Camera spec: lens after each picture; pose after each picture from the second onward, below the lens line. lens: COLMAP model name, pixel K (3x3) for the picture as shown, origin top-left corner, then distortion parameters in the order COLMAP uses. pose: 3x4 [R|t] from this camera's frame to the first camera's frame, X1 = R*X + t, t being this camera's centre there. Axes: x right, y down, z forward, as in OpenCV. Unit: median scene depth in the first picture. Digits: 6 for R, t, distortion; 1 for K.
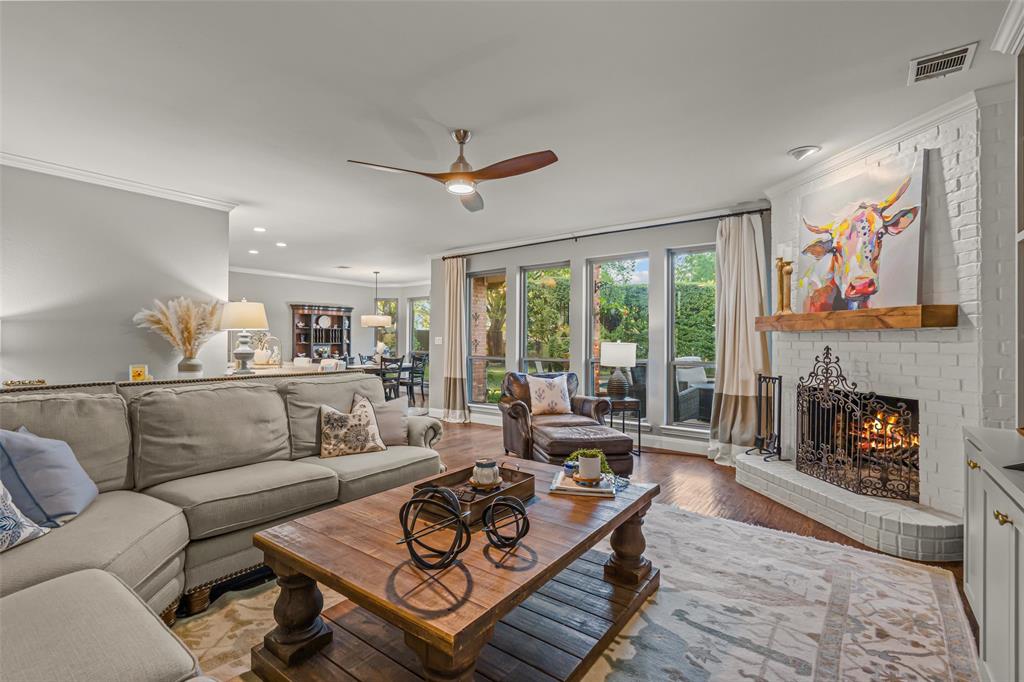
lens RADIAL K [[465.3, 0, 505.0], [0, 465.3, 337.0], [0, 0, 1]] dist [-0.006646, 0.004208]
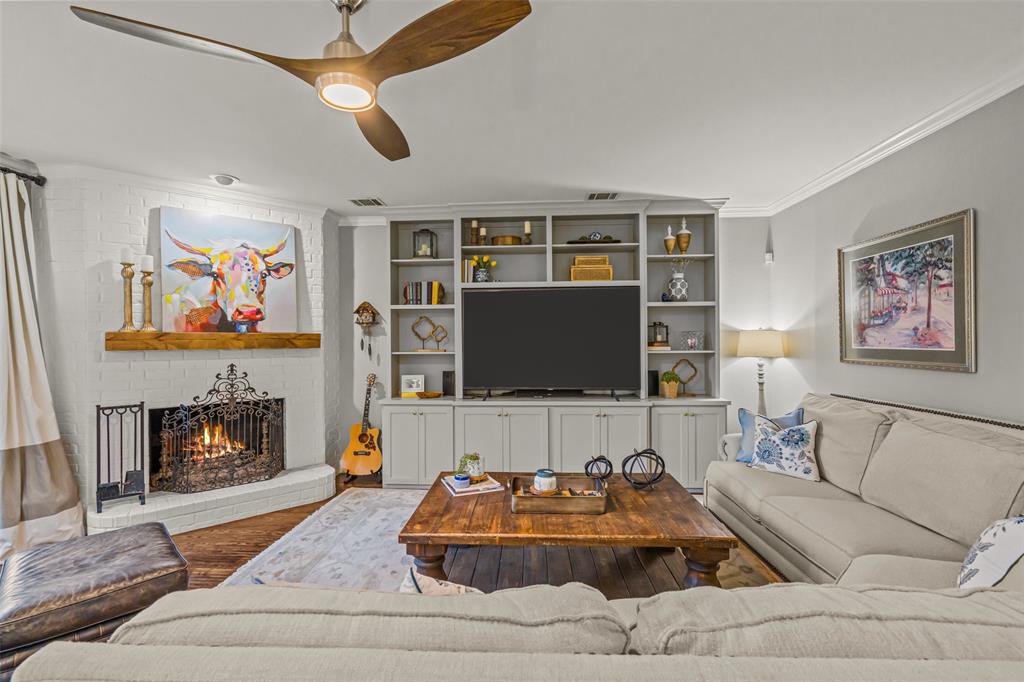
lens RADIAL K [[465.3, 0, 514.0], [0, 465.3, 339.7], [0, 0, 1]] dist [-0.006646, 0.004208]
pose [[-0.556467, -0.001544, 0.830868, -0.613064], [-0.002629, 0.999997, 0.000098, -0.040119], [-0.830865, -0.002130, -0.556470, 1.079656]]
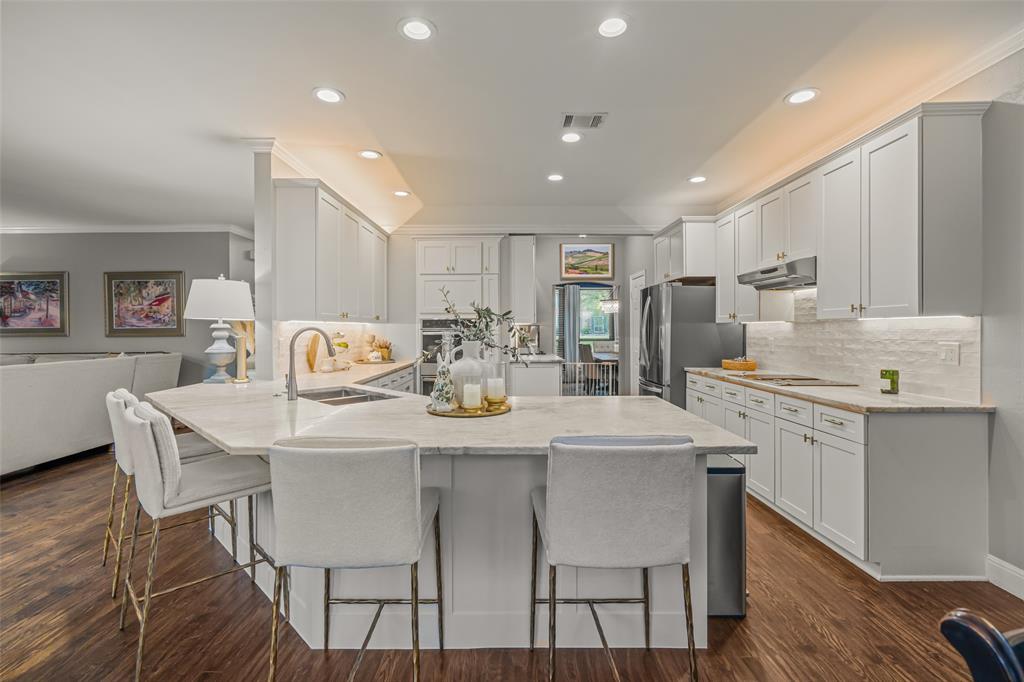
lens RADIAL K [[465.3, 0, 496.6], [0, 465.3, 333.2], [0, 0, 1]] dist [-0.006646, 0.004208]
pose [[-0.807398, 0.005732, -0.589979, -0.696351], [0.008278, 0.999964, -0.001613, 0.015445], [0.589949, -0.006186, -0.807417, 2.587016]]
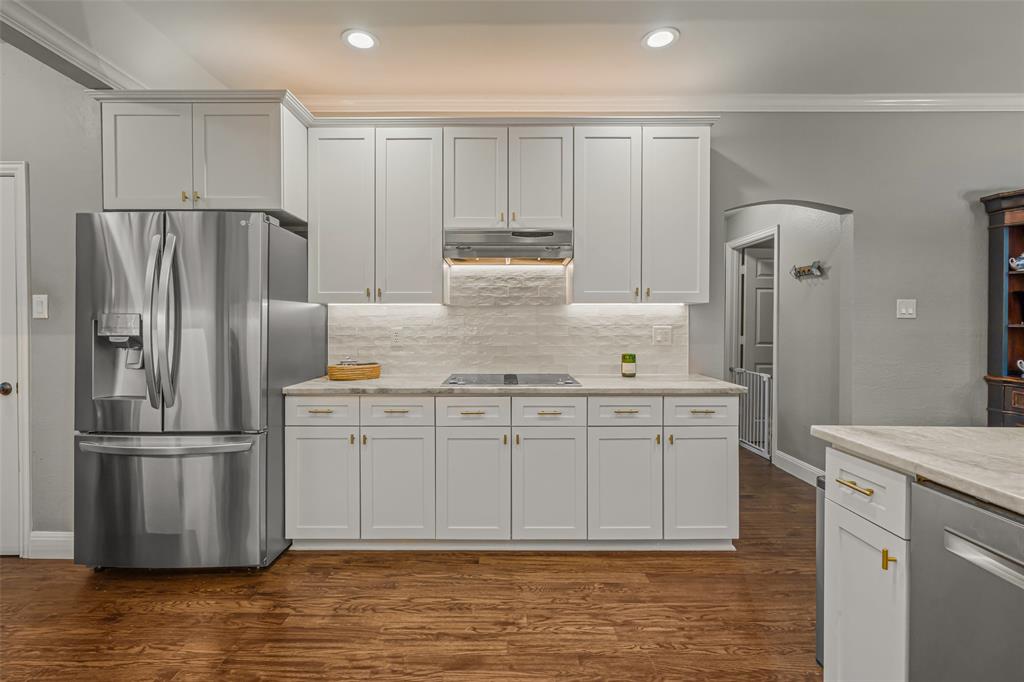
lens RADIAL K [[465.3, 0, 501.7], [0, 465.3, 329.7], [0, 0, 1]] dist [-0.006646, 0.004208]
pose [[0.601537, 0.011849, -0.798757, -1.188756], [0.007661, 0.999758, 0.020600, 0.021019], [0.798808, -0.018511, 0.601301, 1.655044]]
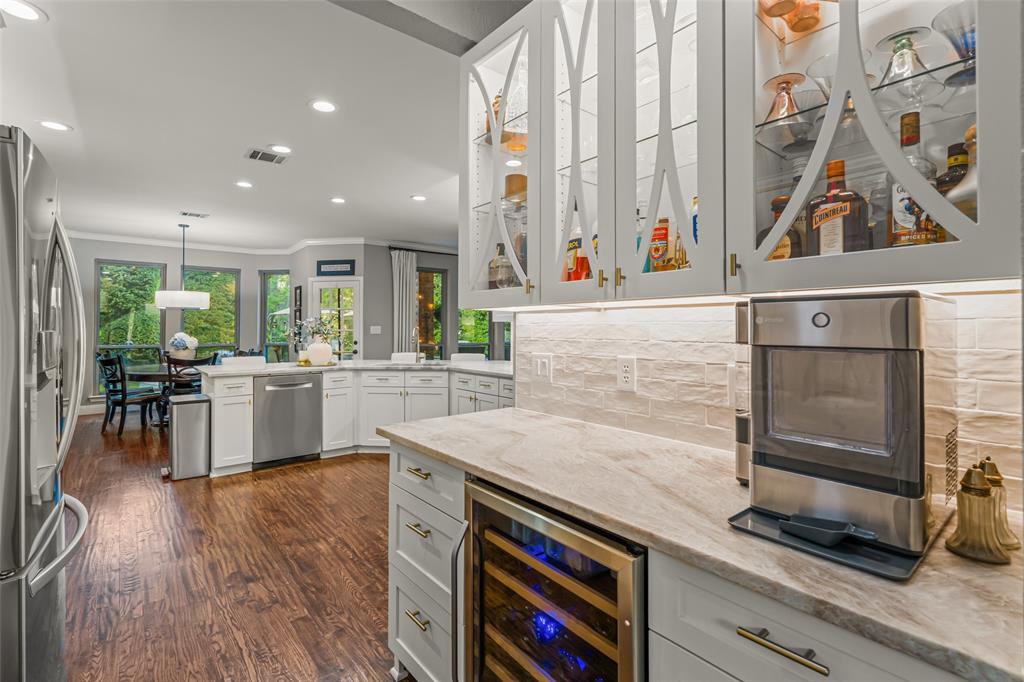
lens RADIAL K [[465.3, 0, 506.1], [0, 465.3, 324.8], [0, 0, 1]] dist [-0.006646, 0.004208]
pose [[0.220235, 0.010536, 0.975390, -2.287882], [-0.010553, 0.999909, -0.008418, 0.003265], [-0.975390, -0.008439, 0.220326, 1.180977]]
